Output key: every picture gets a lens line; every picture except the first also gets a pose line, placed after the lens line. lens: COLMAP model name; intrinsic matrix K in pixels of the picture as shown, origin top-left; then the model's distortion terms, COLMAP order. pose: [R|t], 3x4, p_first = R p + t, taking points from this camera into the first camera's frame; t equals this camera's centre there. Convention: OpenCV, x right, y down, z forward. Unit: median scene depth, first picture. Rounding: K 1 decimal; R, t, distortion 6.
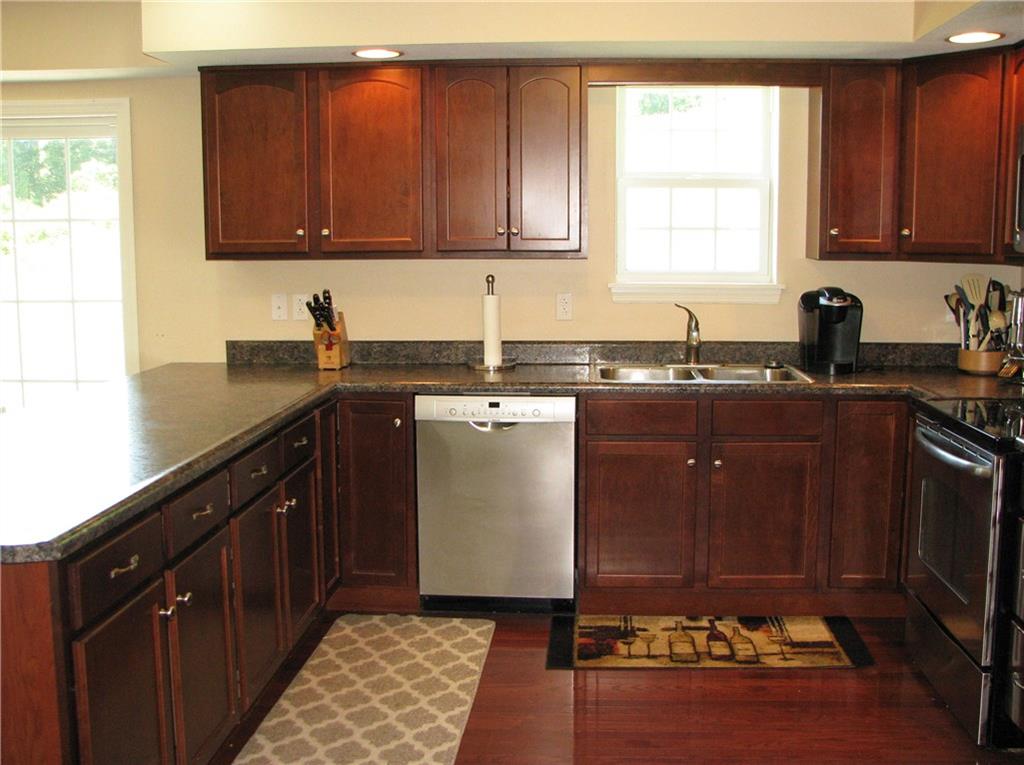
lens RADIAL K [[1105.5, 0, 526.6], [0, 1105.5, 384.7], [0, 0, 1]] dist [-0.204727, 0.272668]
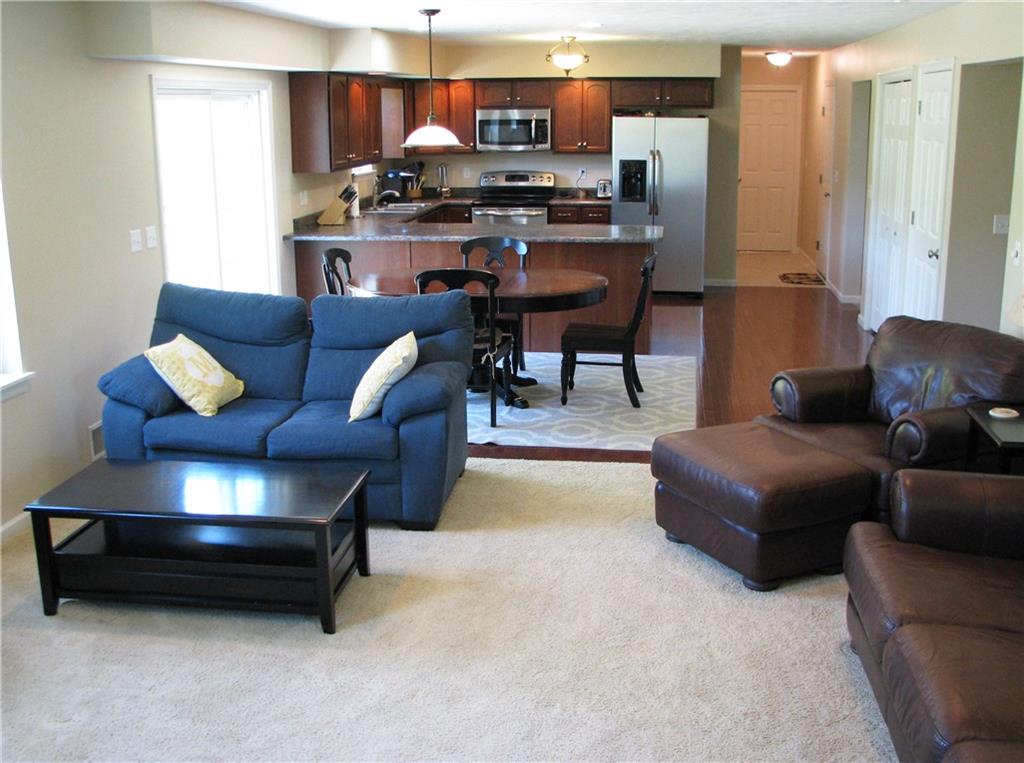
lens RADIAL K [[1105.5, 0, 526.6], [0, 1105.5, 383.7], [0, 0, 1]] dist [-0.204727, 0.272668]
pose [[0.059821, -0.241431, 0.968572, -2.171747], [0.136862, 0.963130, 0.231622, -0.150575], [-0.988782, 0.118705, 0.090658, 0.522675]]
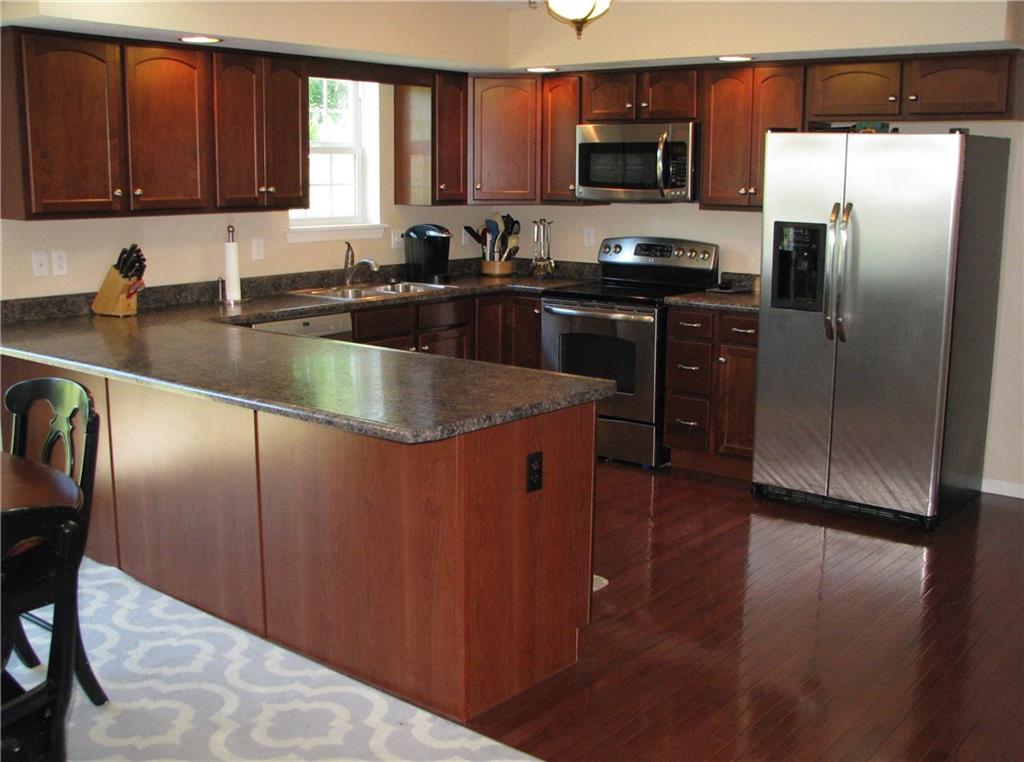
lens RADIAL K [[1105.5, 0, 526.6], [0, 1105.5, 383.2], [0, 0, 1]] dist [-0.204727, 0.272668]
pose [[0.570924, -0.146390, 0.807846, -0.843320], [0.101613, 0.989009, 0.107405, -0.022799], [-0.814690, 0.020768, 0.579524, 0.037956]]
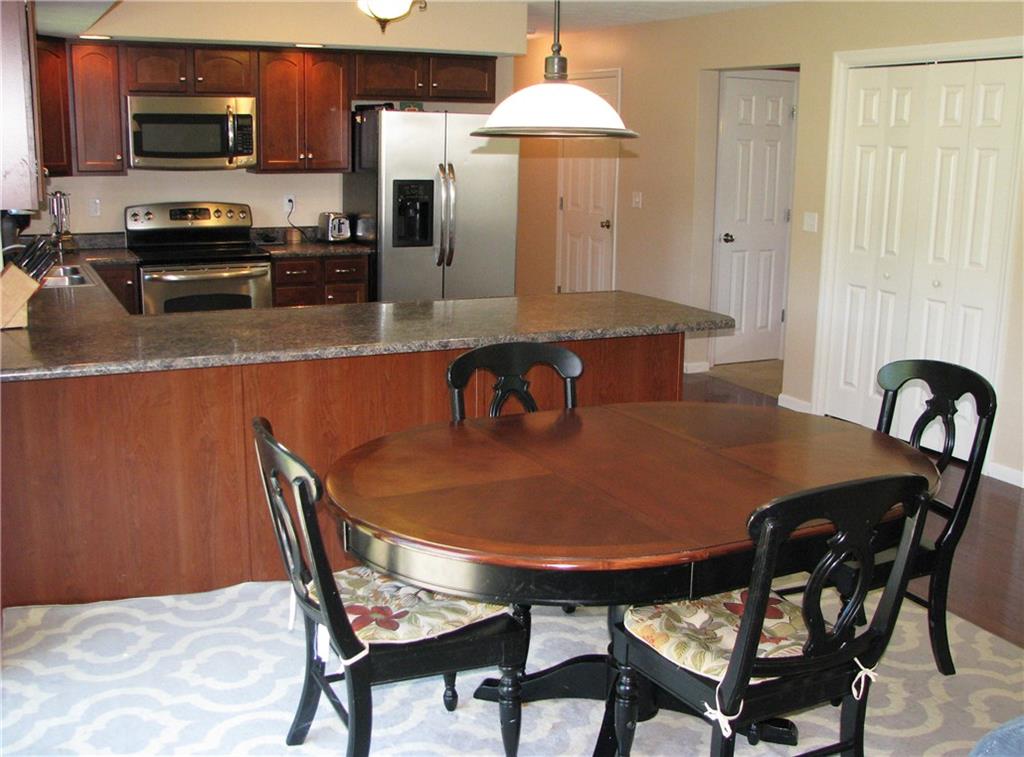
lens RADIAL K [[1104.2, 0, 512.0], [0, 1104.2, 378.5], [0, 0, 1]] dist [-0.199969, 0.295124]
pose [[-0.498761, -0.192179, 0.845165, -1.121160], [0.098949, 0.956109, 0.275799, -0.175272], [-0.861073, 0.221187, -0.457854, 1.072875]]
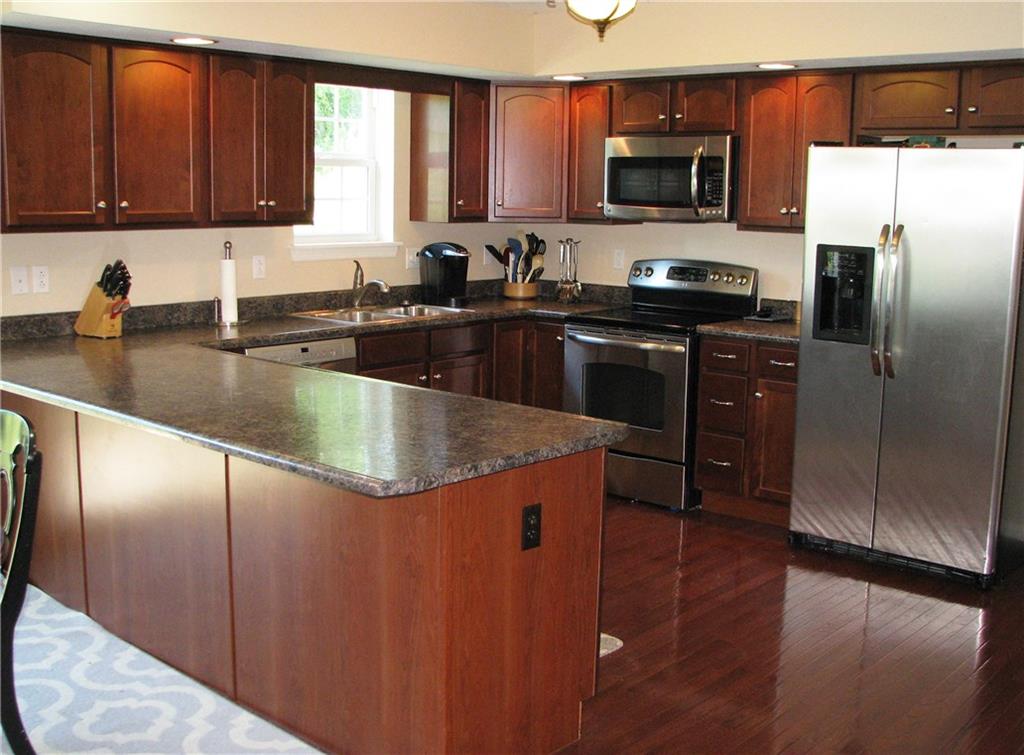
lens RADIAL K [[1134.9, 0, 526.2], [0, 1134.9, 377.4], [0, 0, 1]] dist [-0.192349, 0.229527]
pose [[0.604119, -0.116950, 0.788266, -0.770098], [0.089027, 0.992885, 0.079079, -0.024357], [-0.791906, 0.022405, 0.610232, 0.057096]]
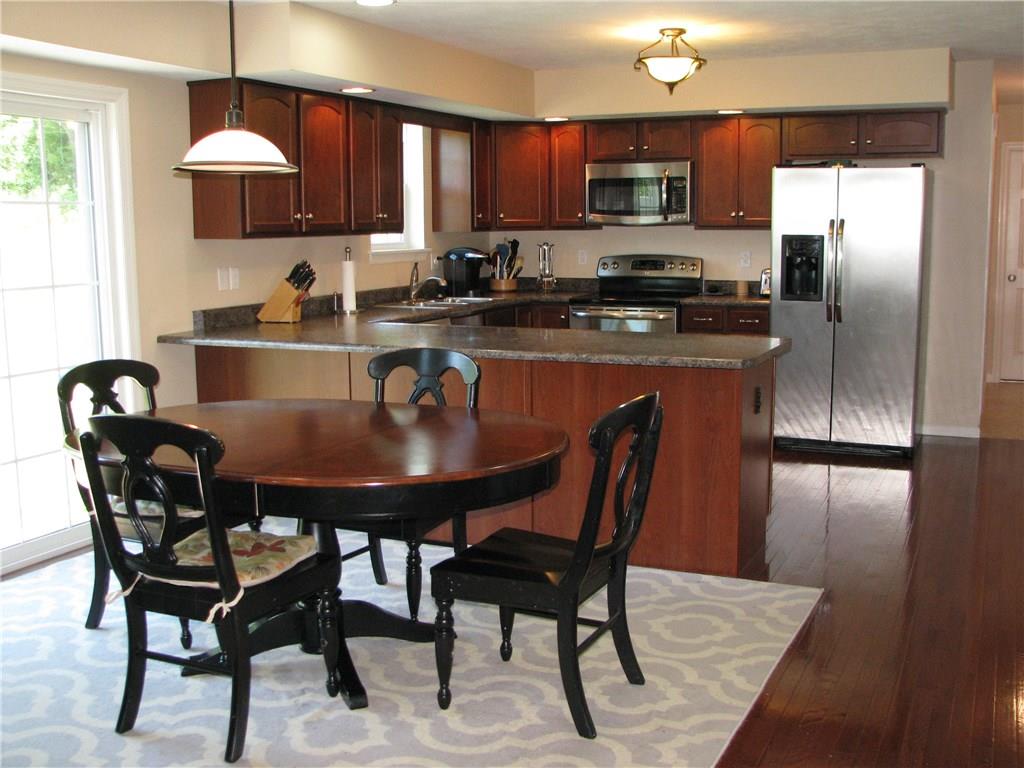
lens RADIAL K [[1092.3, 0, 512.0], [0, 1092.3, 384.0], [0, 0, 1]] dist [-0.199507, 0.284158]
pose [[0.360934, -0.137455, 0.922406, -1.283708], [0.132928, 0.986562, 0.095001, -0.029092], [-0.923069, 0.088325, 0.374355, 0.288582]]
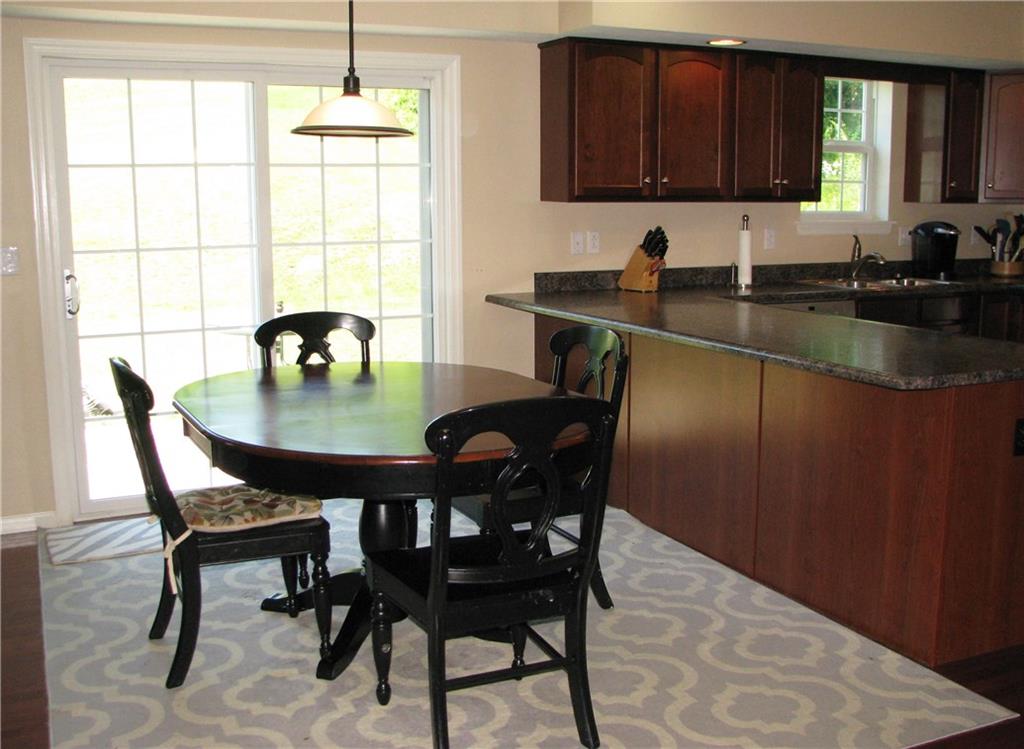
lens RADIAL K [[1114.4, 0, 530.2], [0, 1114.4, 381.9], [0, 0, 1]] dist [-0.196384, 0.253820]
pose [[0.870175, -0.083250, 0.485660, -0.910563], [0.067251, 0.996467, 0.050313, 0.015594], [-0.488133, -0.011120, 0.872699, -0.024065]]
